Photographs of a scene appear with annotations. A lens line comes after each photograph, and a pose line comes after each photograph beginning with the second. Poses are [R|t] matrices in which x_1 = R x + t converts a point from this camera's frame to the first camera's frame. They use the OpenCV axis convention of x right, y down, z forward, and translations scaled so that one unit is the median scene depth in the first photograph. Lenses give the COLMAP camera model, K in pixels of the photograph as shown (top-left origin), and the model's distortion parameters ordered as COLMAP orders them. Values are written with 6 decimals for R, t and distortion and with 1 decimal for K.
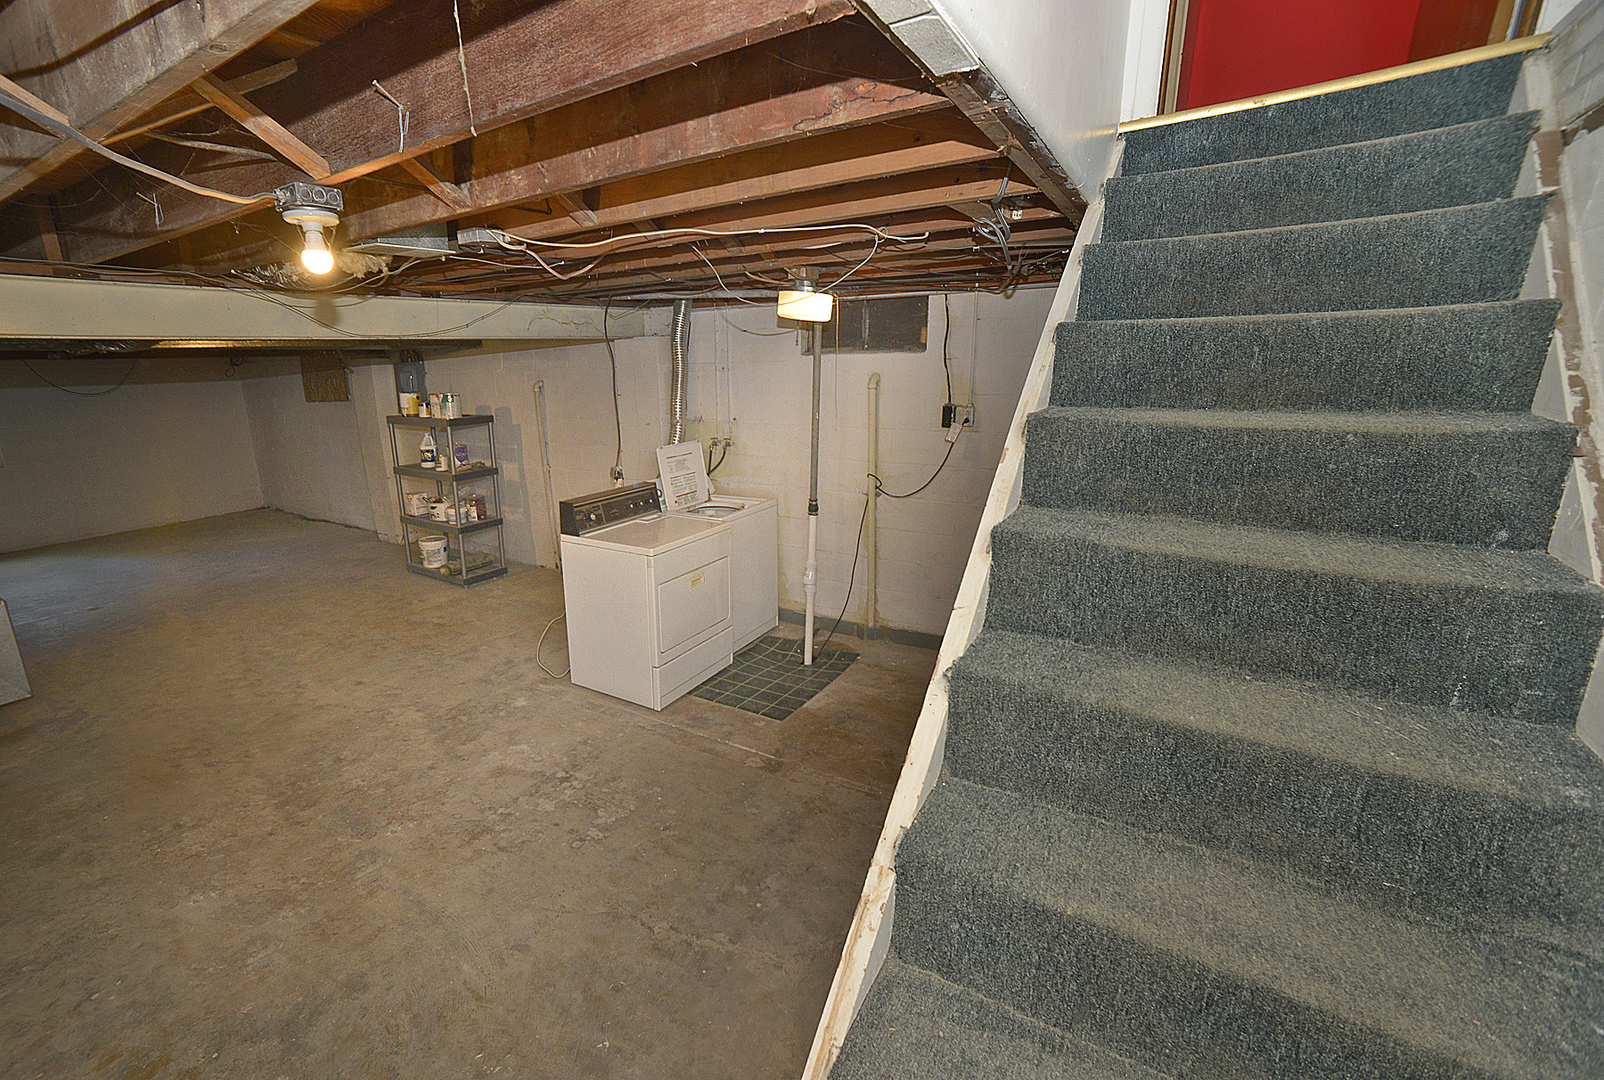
lens RADIAL K [[671.3, 0, 793.7], [0, 671.3, 543.5], [0, 0, 1]] dist [-0.021305, -0.000138]
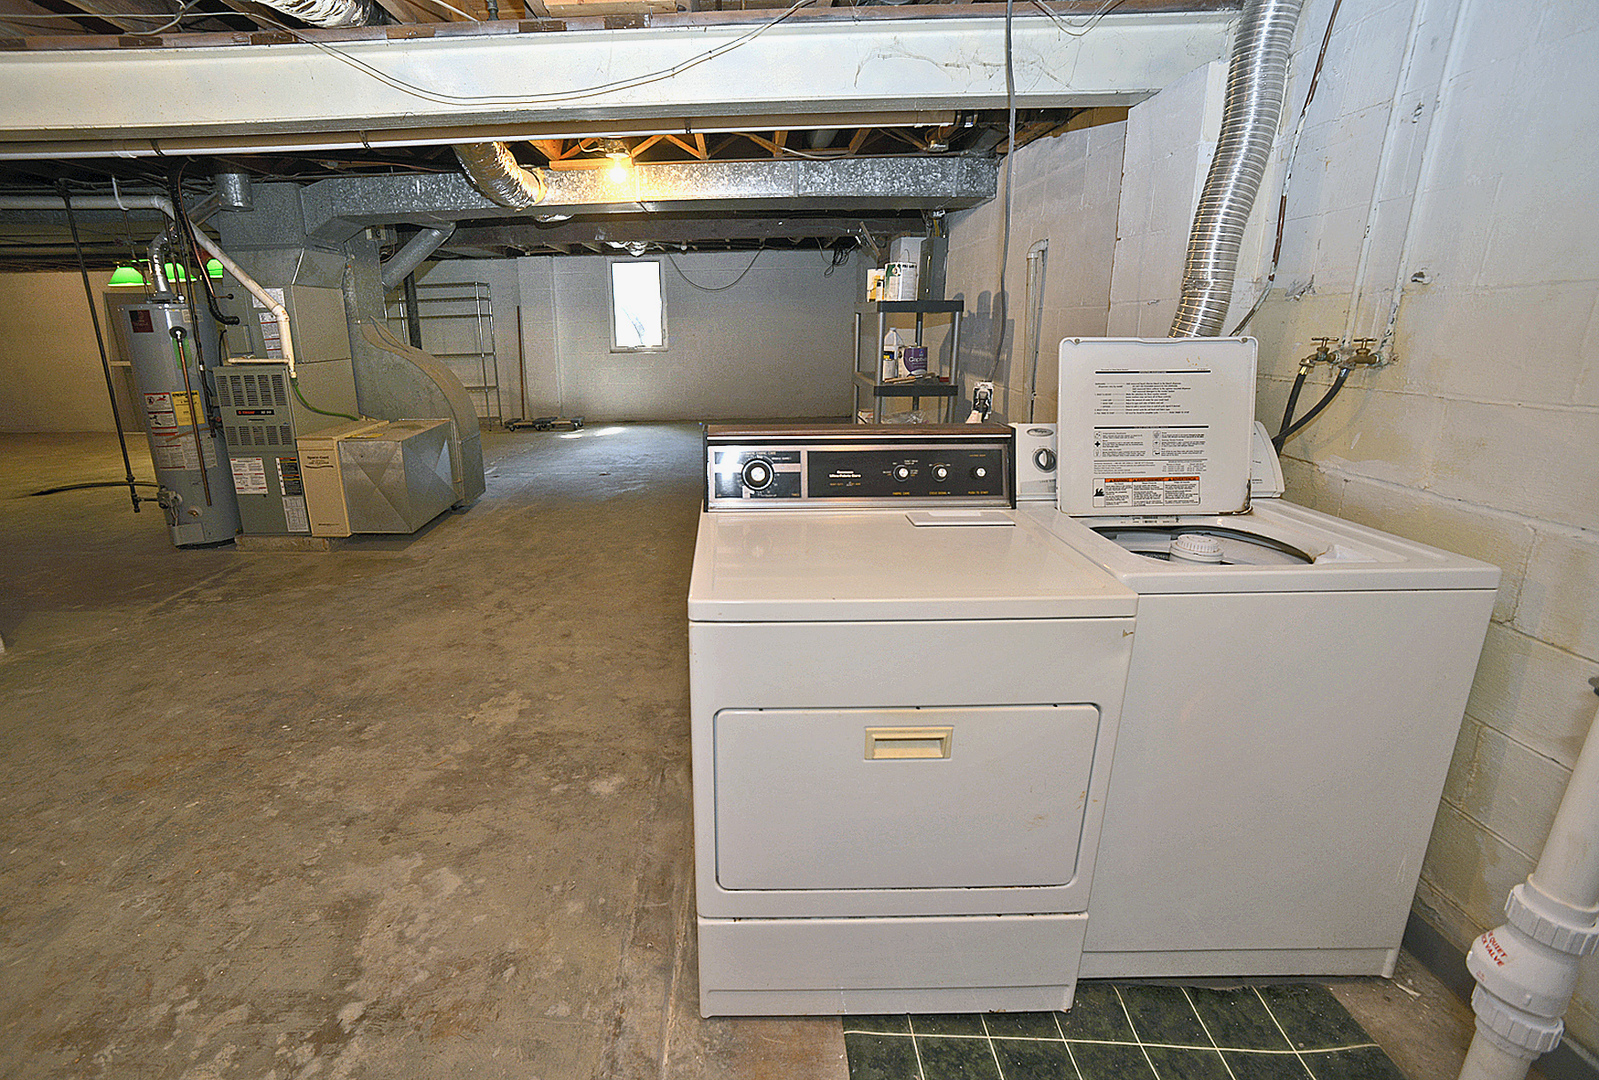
lens RADIAL K [[669.2, 0, 810.4], [0, 669.2, 502.9], [0, 0, 1]] dist [-0.021305, -0.000138]
pose [[0.479213, 0.214704, -0.851033, 0.073537], [-0.219225, 0.968166, 0.120811, -0.079695], [0.849879, 0.128674, 0.511026, 0.817662]]
